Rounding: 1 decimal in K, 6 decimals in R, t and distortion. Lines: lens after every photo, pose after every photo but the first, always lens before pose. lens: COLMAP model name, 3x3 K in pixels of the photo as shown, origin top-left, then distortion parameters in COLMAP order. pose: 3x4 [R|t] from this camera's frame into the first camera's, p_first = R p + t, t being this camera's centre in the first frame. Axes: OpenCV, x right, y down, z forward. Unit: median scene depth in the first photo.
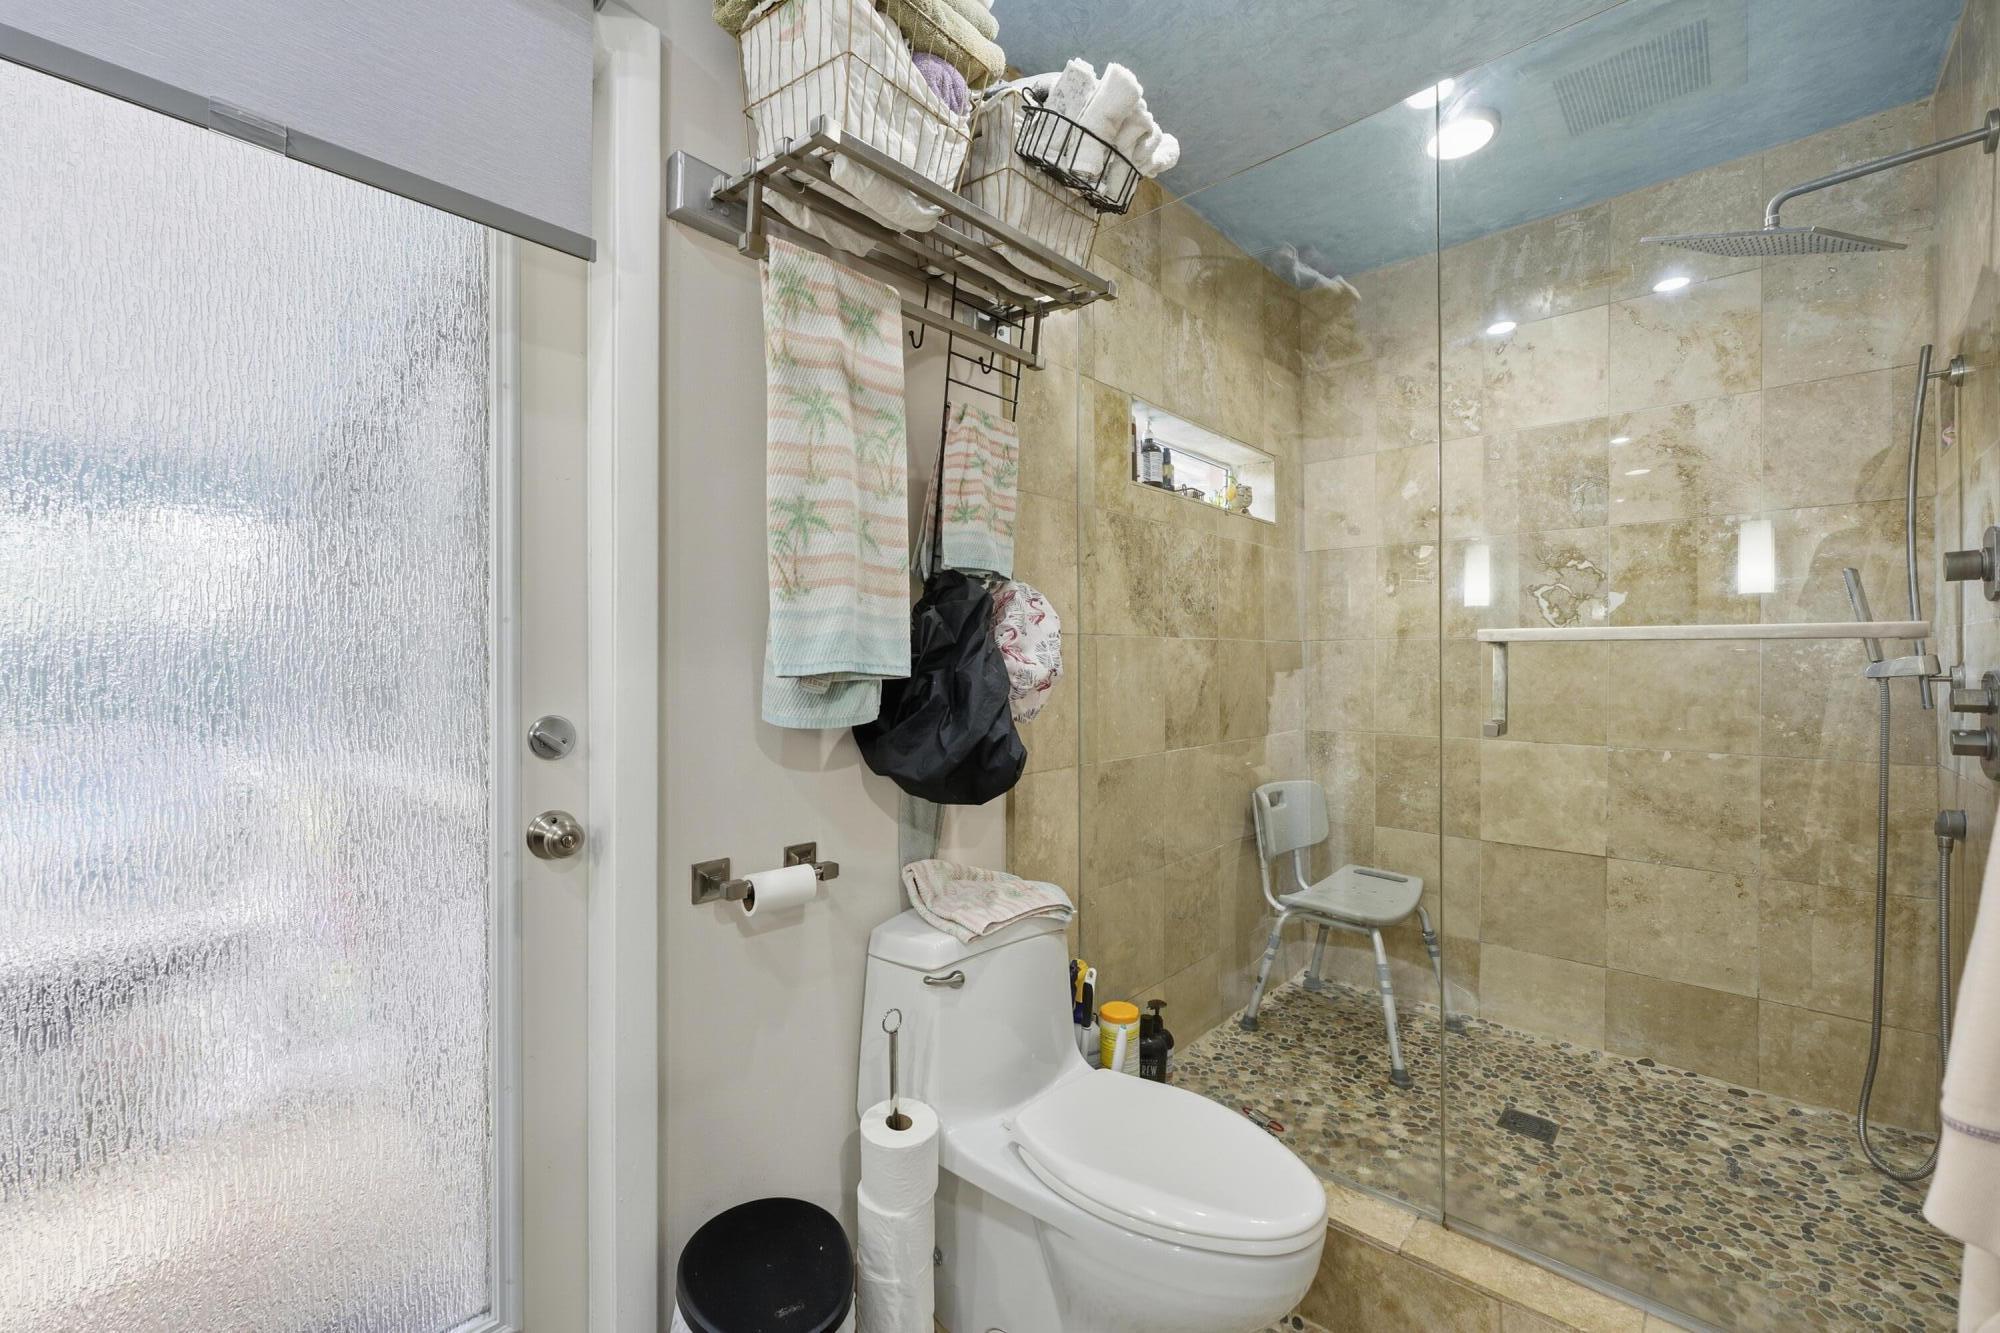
lens RADIAL K [[806.8, 0, 997.9], [0, 806.8, 657.6], [0, 0, 1]] dist [0.000097, 0.000040]
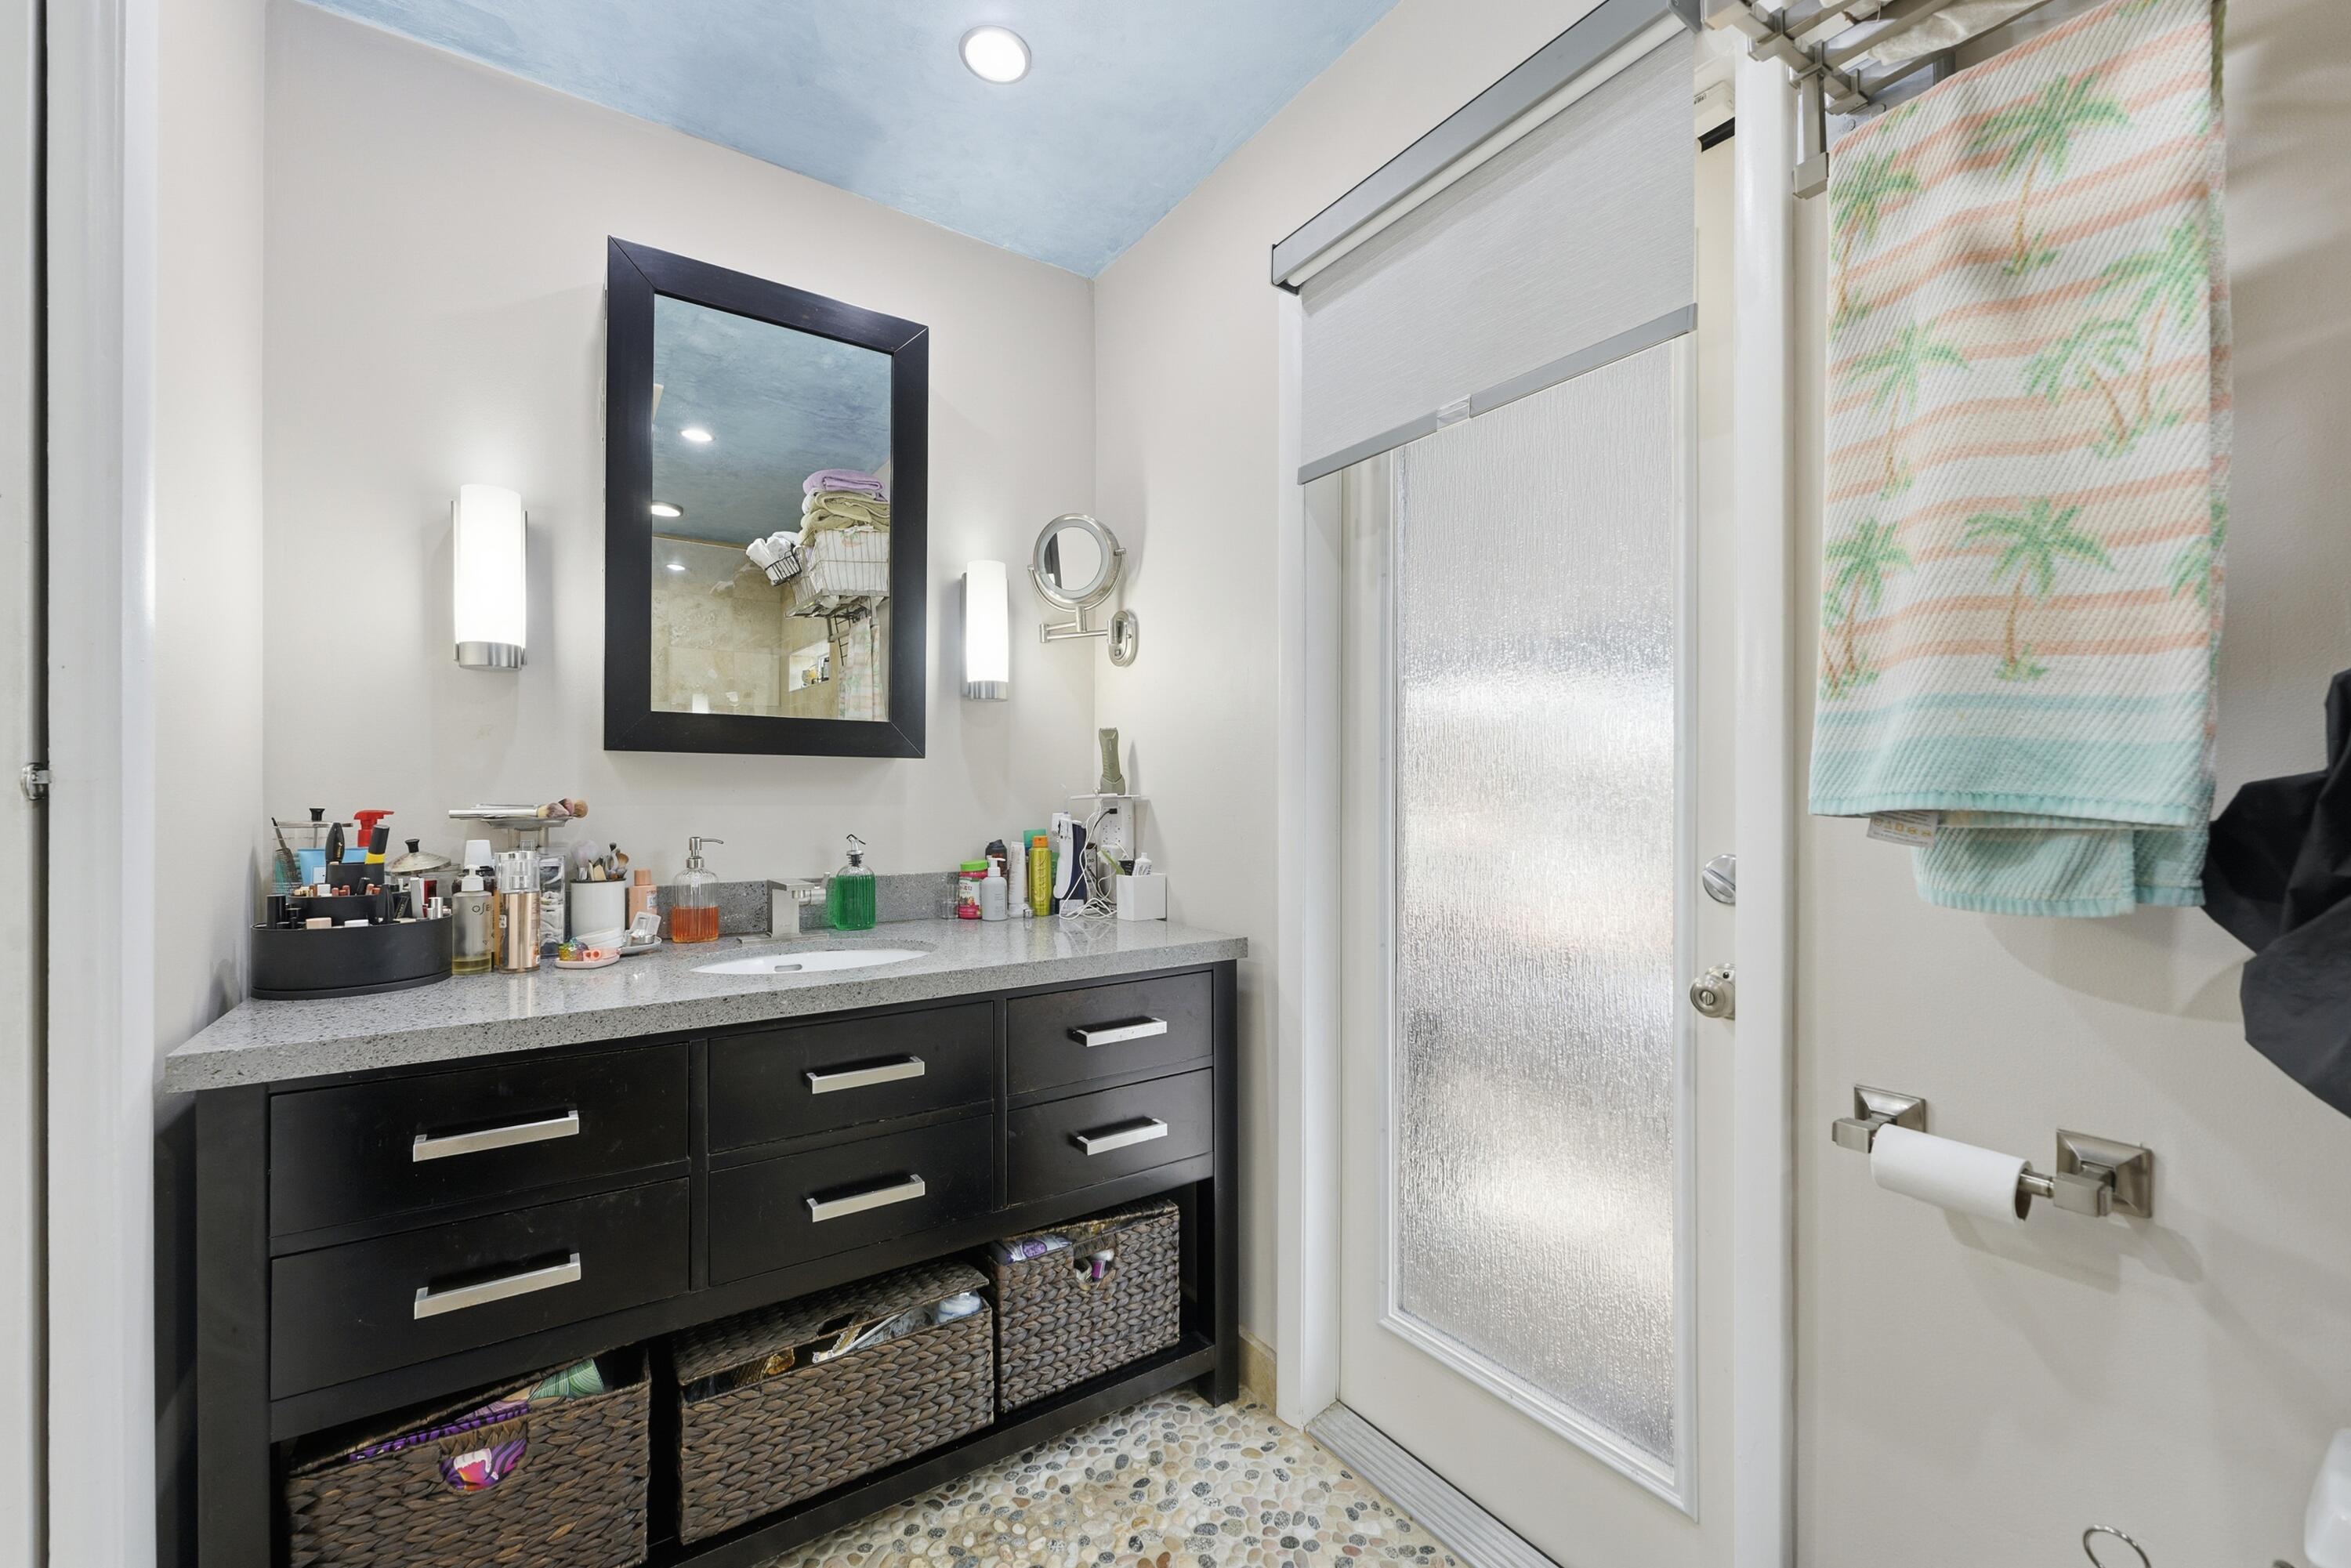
lens RADIAL K [[948.4, 0, 1173.2], [0, 948.4, 790.2], [0, 0, 1]] dist [0.000097, 0.000040]
pose [[-0.229654, 0.001110, -0.973272, 0.578998], [0.001173, 0.999999, 0.000864, 0.002905], [0.973272, -0.000943, -0.229655, 0.640695]]
